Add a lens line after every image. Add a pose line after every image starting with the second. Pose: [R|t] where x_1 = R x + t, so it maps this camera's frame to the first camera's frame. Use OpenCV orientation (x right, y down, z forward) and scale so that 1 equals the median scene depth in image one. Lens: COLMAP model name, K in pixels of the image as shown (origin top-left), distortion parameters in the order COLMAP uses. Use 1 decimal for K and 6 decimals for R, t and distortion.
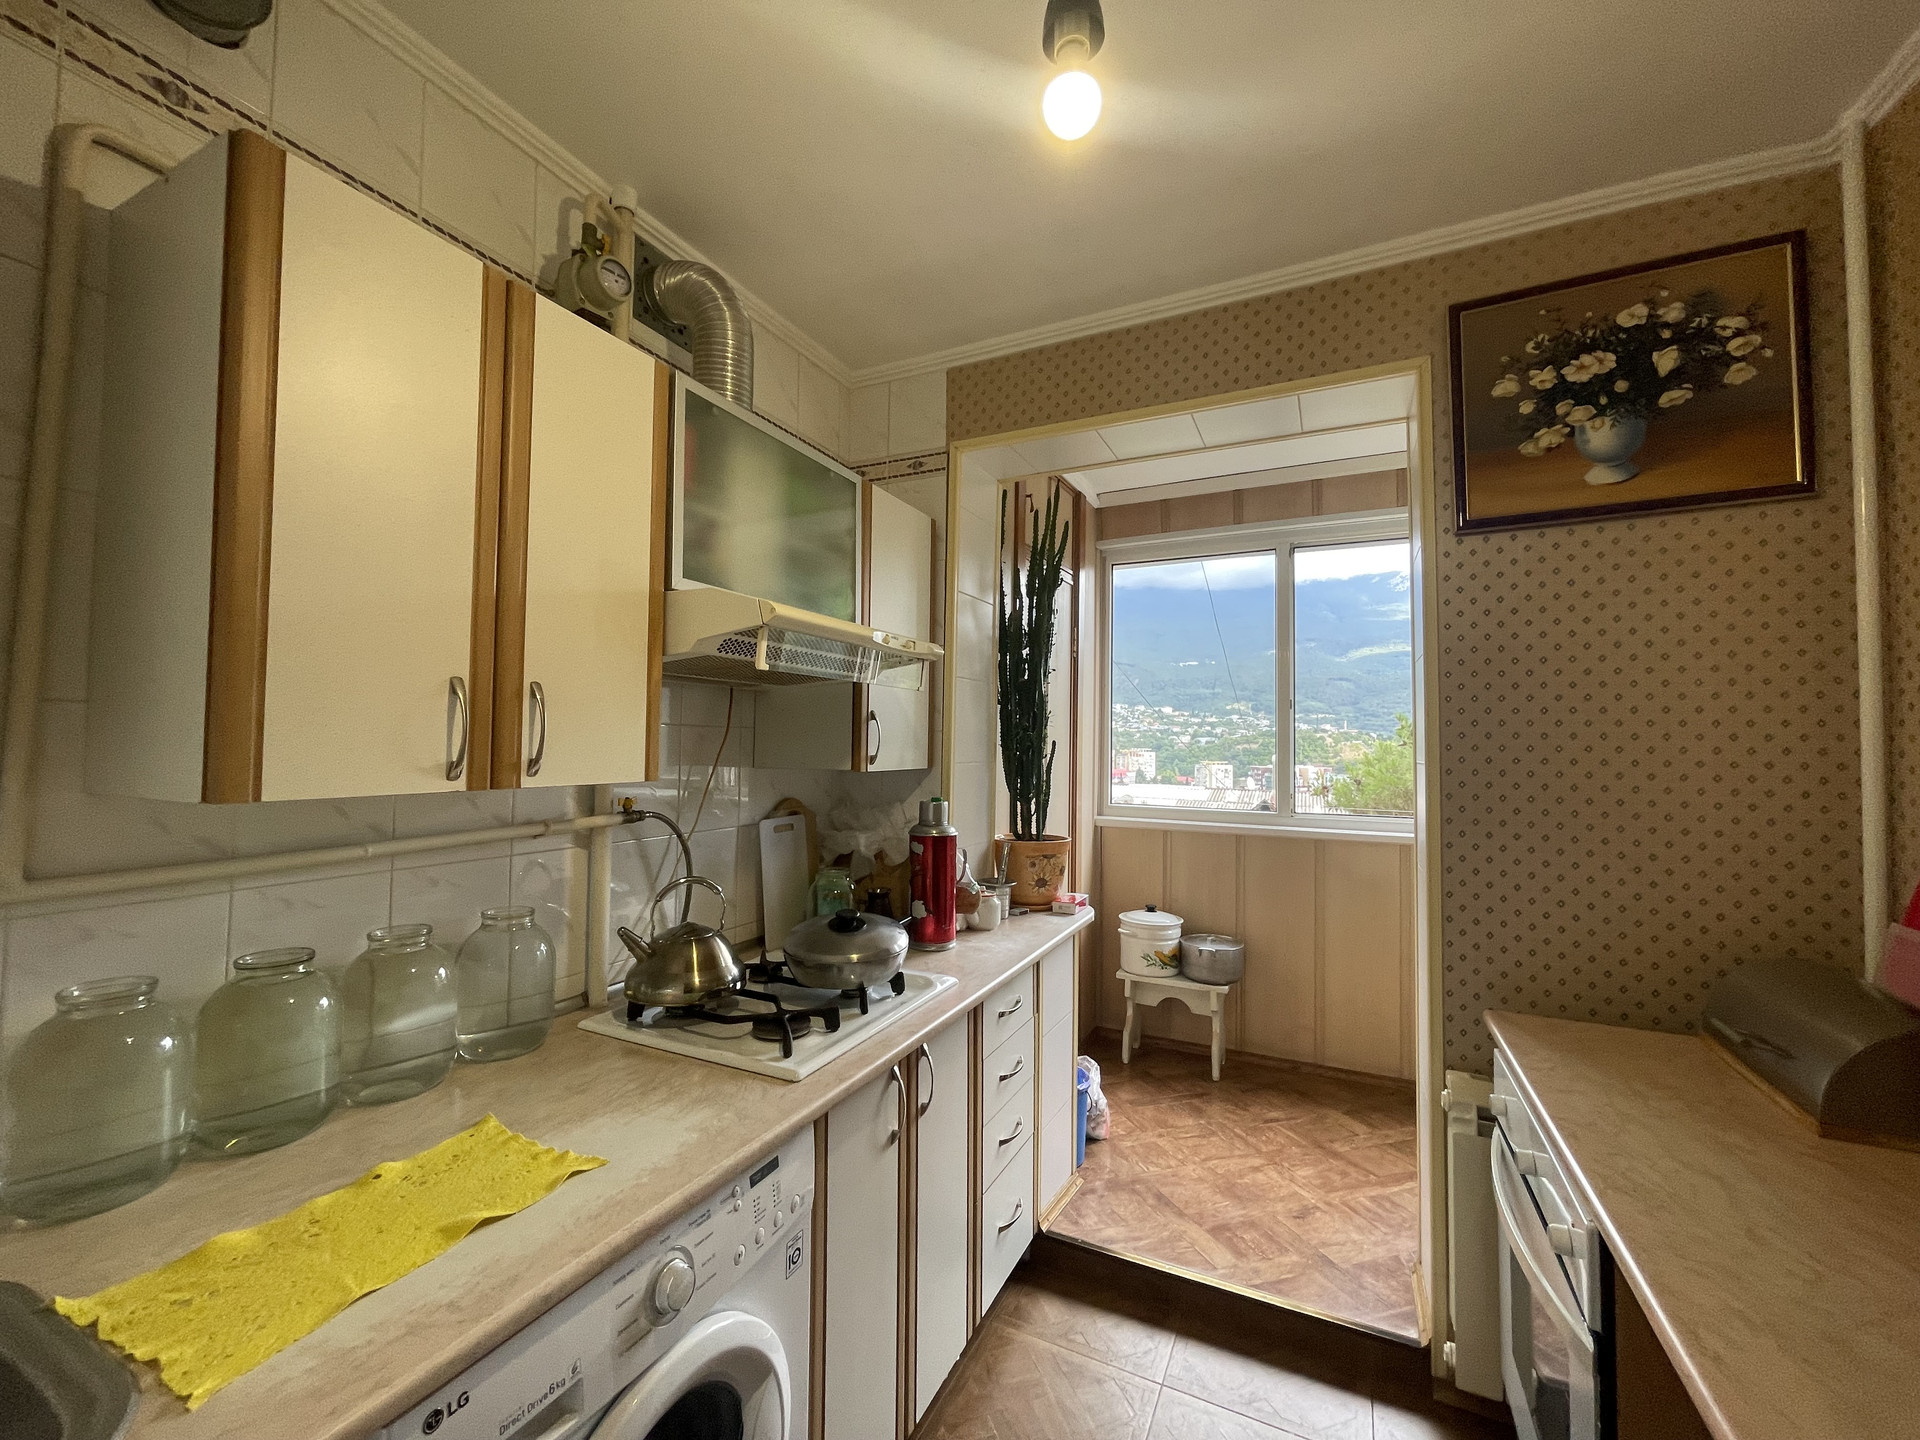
lens RADIAL K [[772.8, 0, 956.2], [0, 772.8, 714.8], [0, 0, 1]] dist [-0.009191, -0.000232]
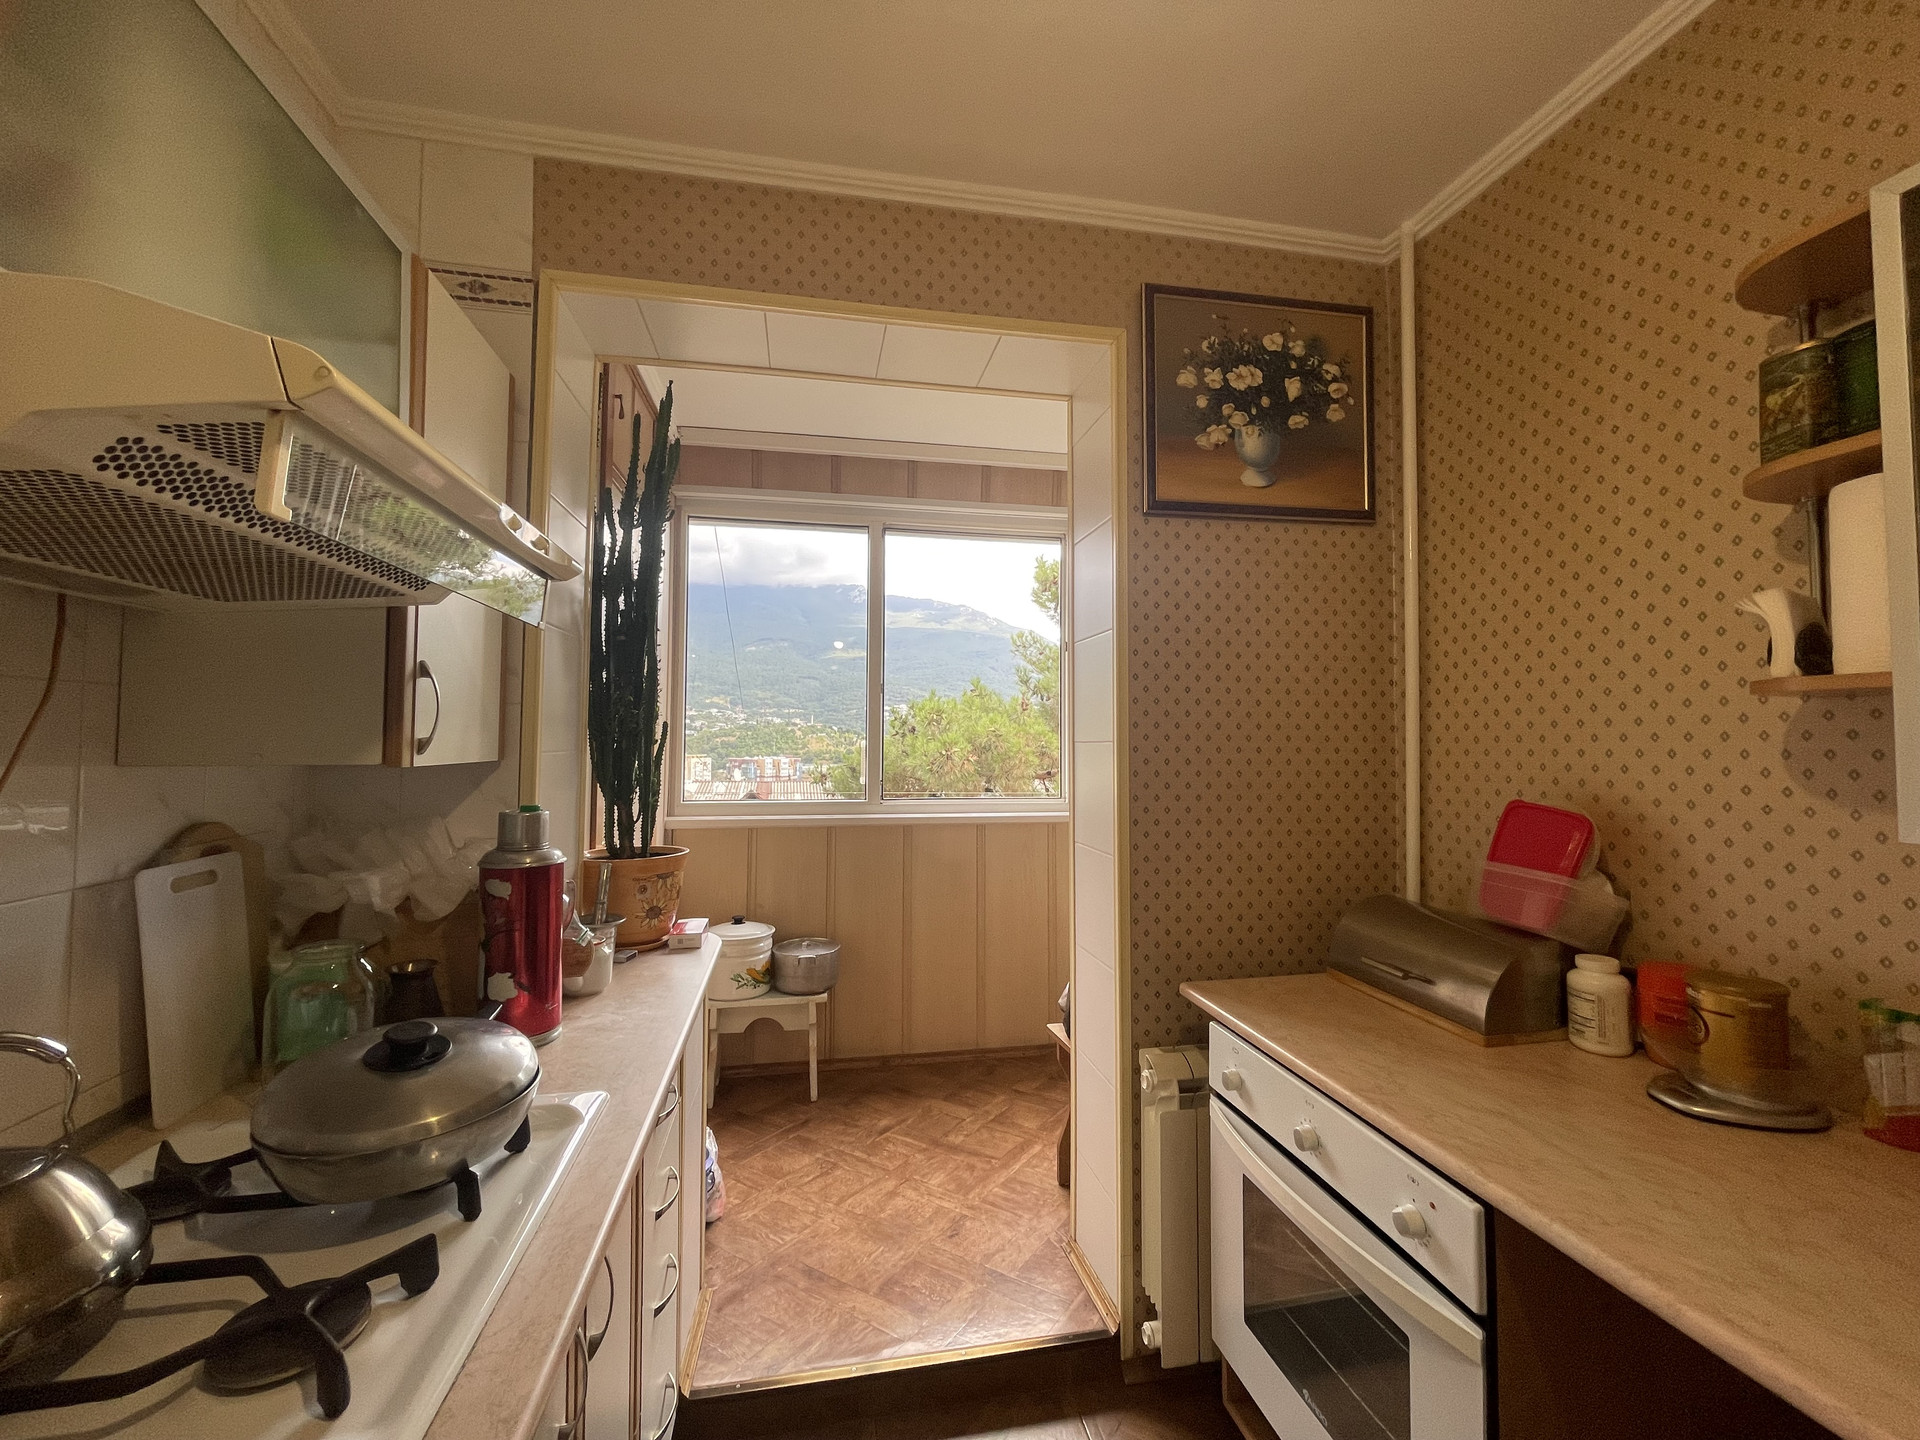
lens RADIAL K [[772.8, 0, 951.8], [0, 772.8, 714.2], [0, 0, 1]] dist [-0.009191, -0.000232]
pose [[0.799216, 0.011993, 0.600924, -0.130016], [-0.016903, 0.999854, 0.002525, 0.024867], [-0.600806, -0.012176, 0.799302, 0.286350]]
